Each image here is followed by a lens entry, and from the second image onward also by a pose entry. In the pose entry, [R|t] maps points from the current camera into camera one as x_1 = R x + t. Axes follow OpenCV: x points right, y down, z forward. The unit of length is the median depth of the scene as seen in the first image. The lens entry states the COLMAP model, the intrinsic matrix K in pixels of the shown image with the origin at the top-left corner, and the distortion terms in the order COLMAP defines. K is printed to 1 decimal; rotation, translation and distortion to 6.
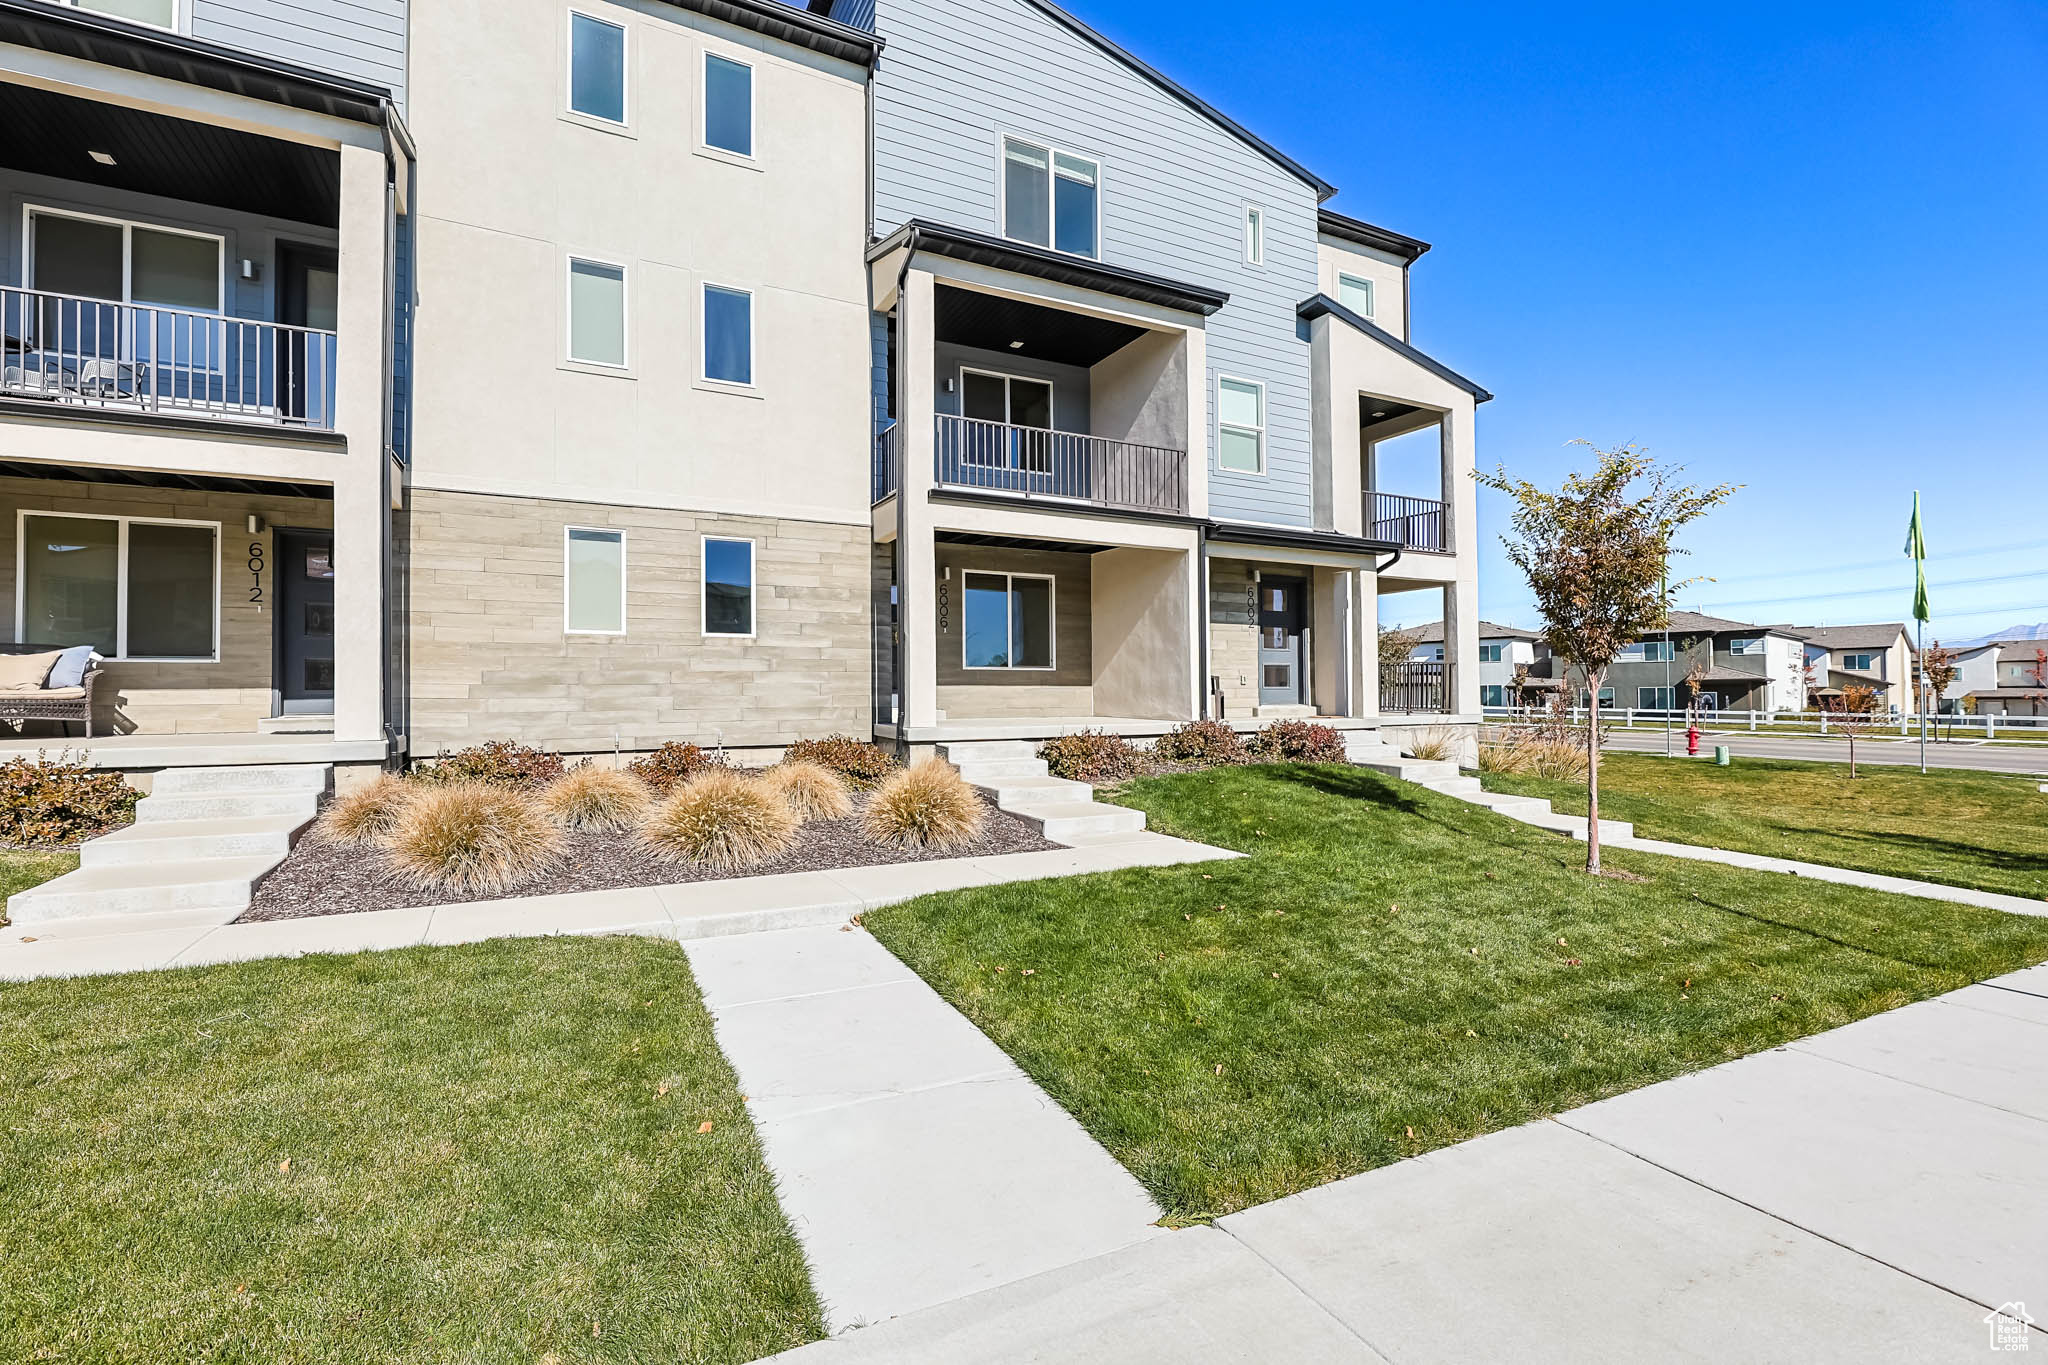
lens RADIAL K [[879.6, 0, 1027.2], [0, 879.6, 684.9], [0, 0, 1]] dist [-0.001467, -0.000279]
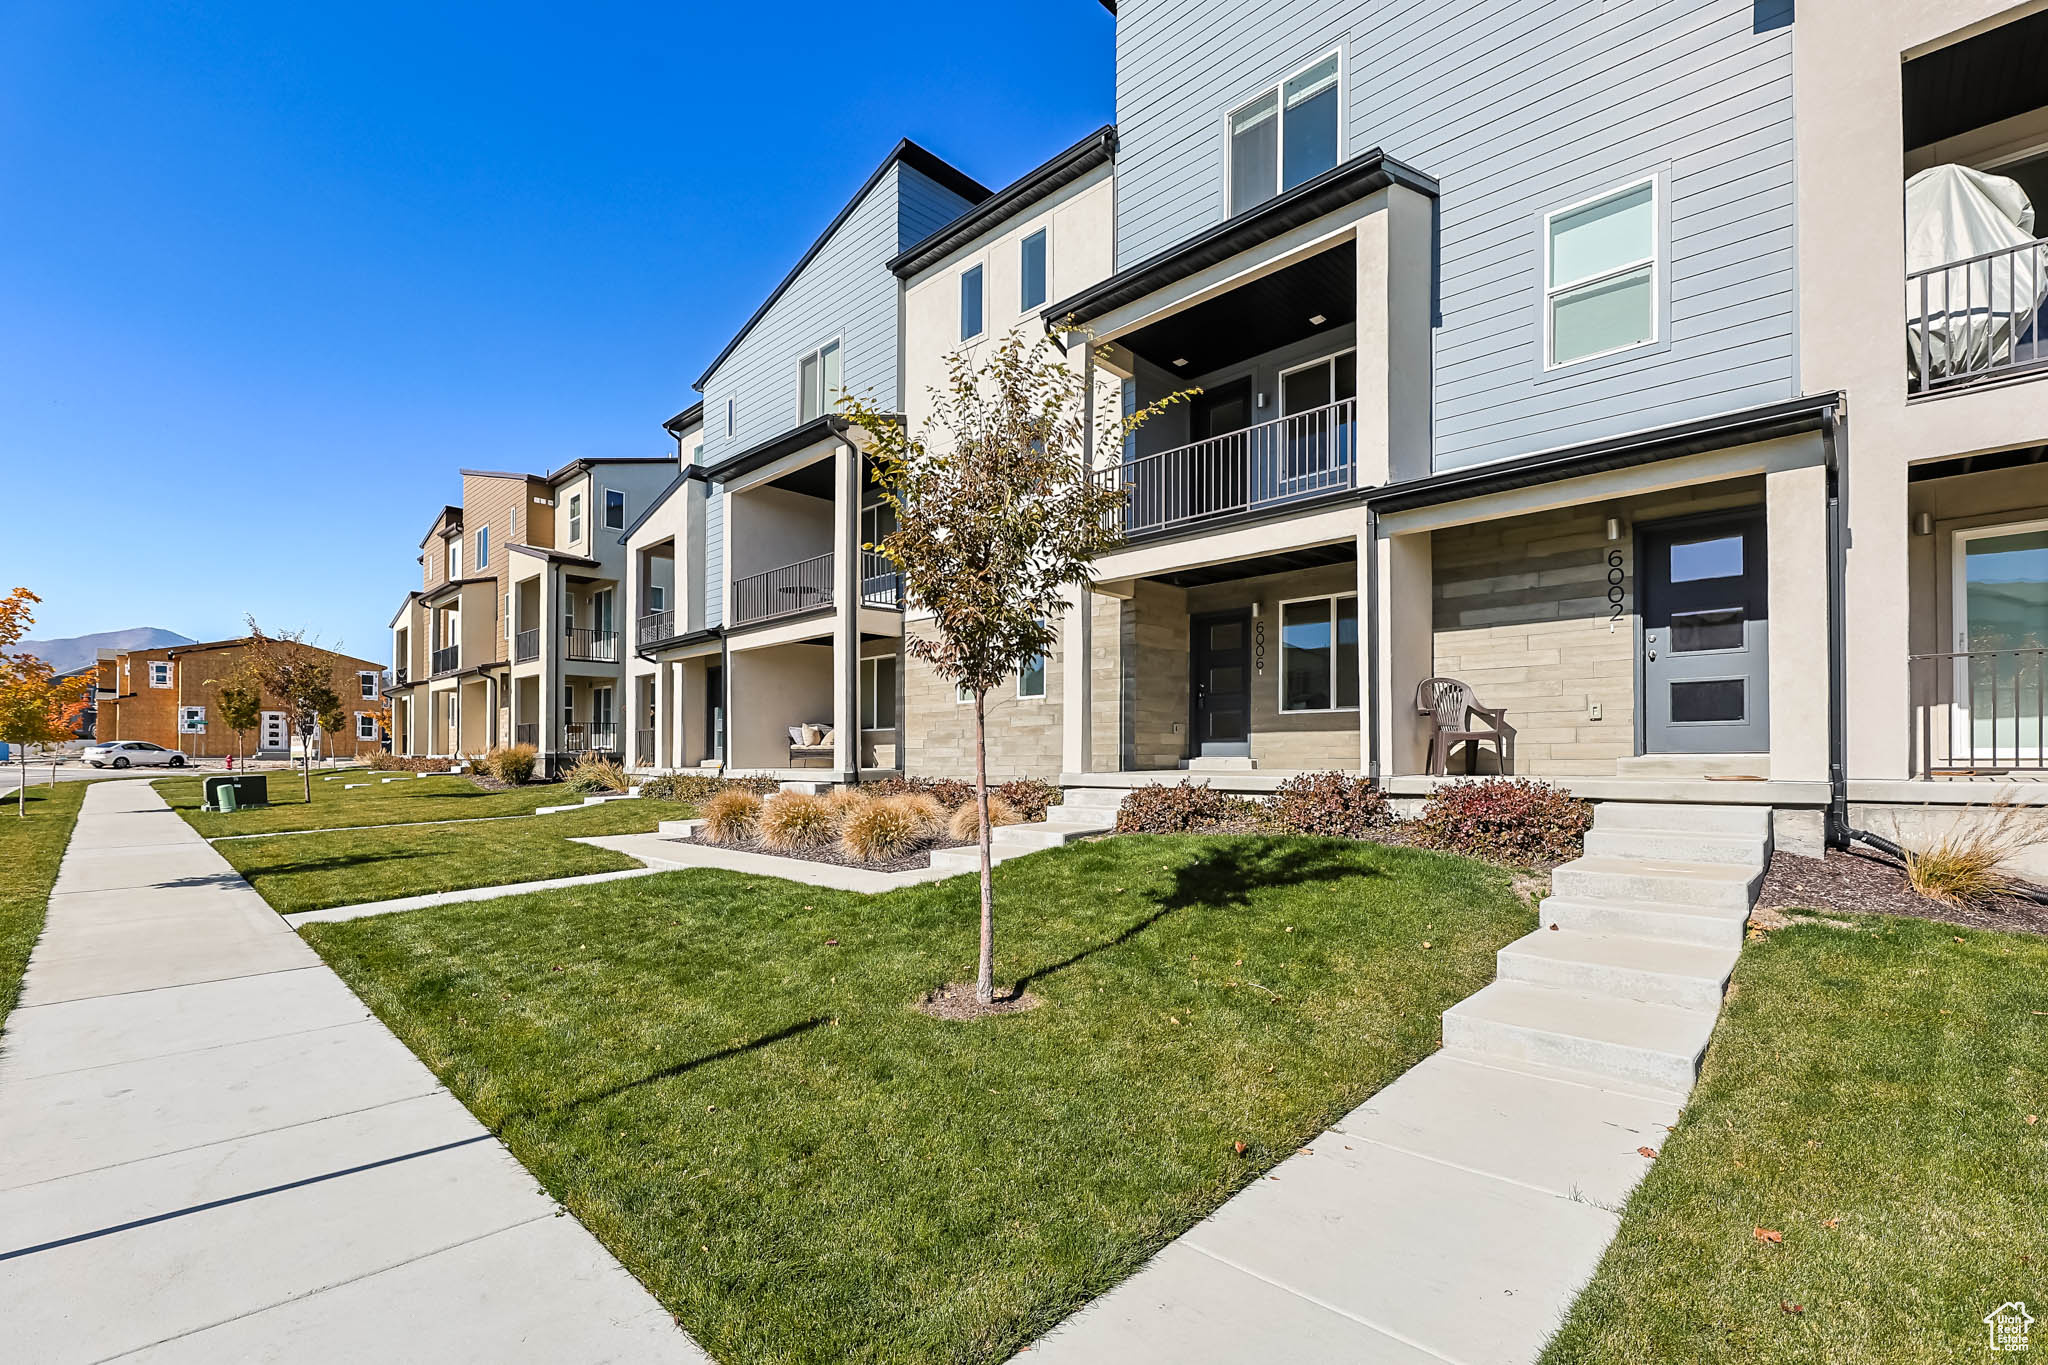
lens RADIAL K [[889.5, 0, 964.2], [0, 889.5, 750.2], [0, 0, 1]] dist [-0.000714, -0.000104]
pose [[0.312570, -0.003161, -0.949890, 0.764122], [0.014752, 0.999890, 0.001526, 0.014464], [0.949780, -0.014489, 0.312582, 0.466375]]
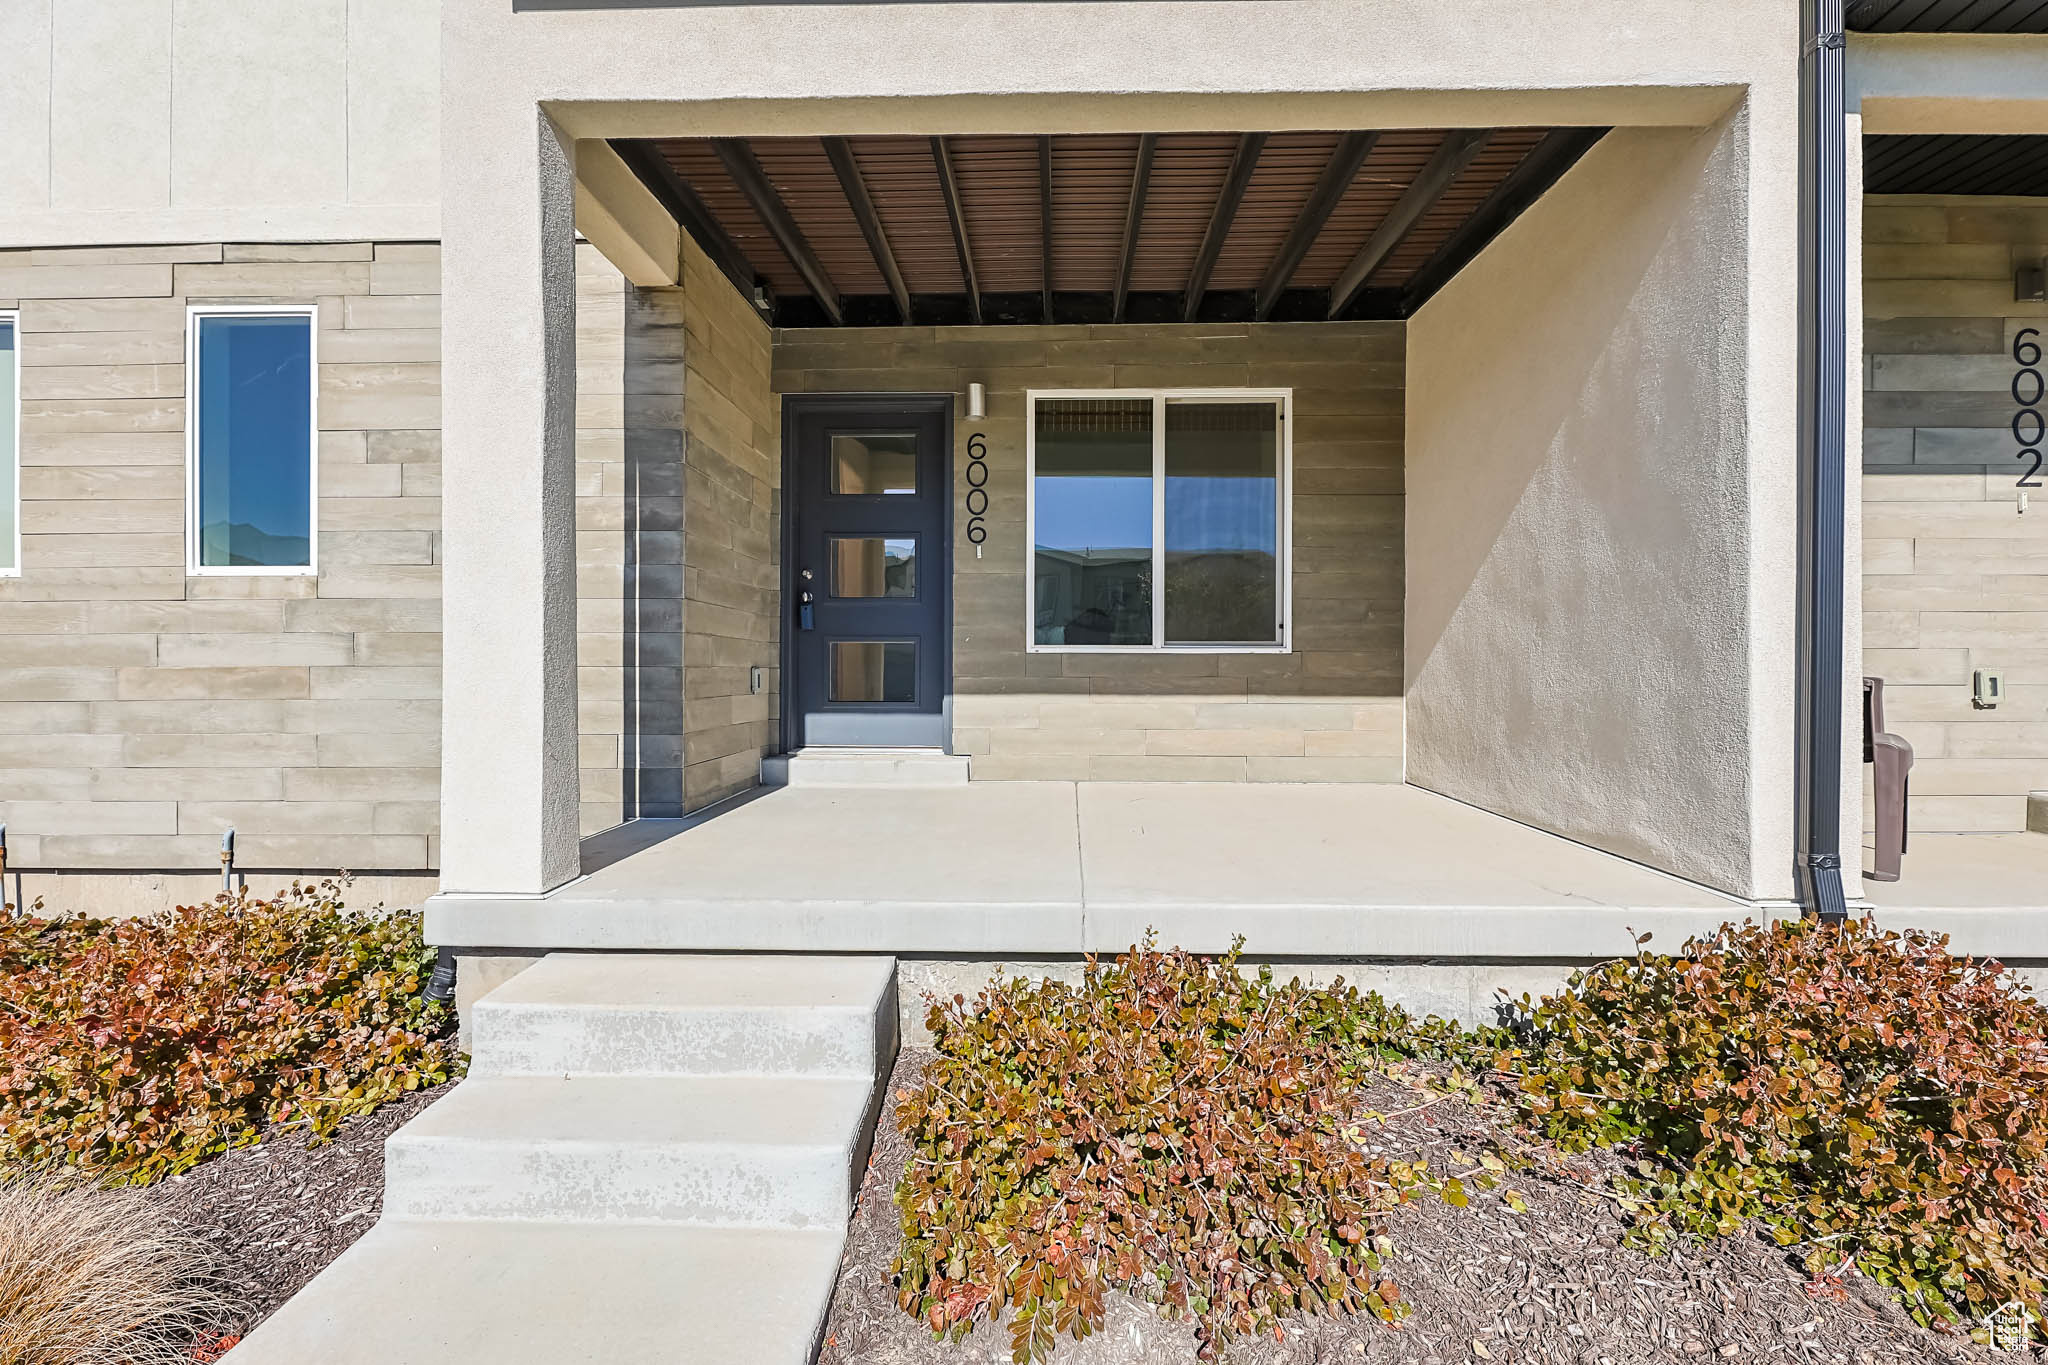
lens RADIAL K [[924.7, 0, 1080.0], [0, 924.7, 684.0], [0, 0, 1]] dist [-0.000079, -0.000434]
pose [[0.907589, 0.010051, -0.419740, 0.131660], [0.001976, 0.999600, 0.028208, -0.017164], [0.419856, -0.026430, 0.907206, 0.721528]]
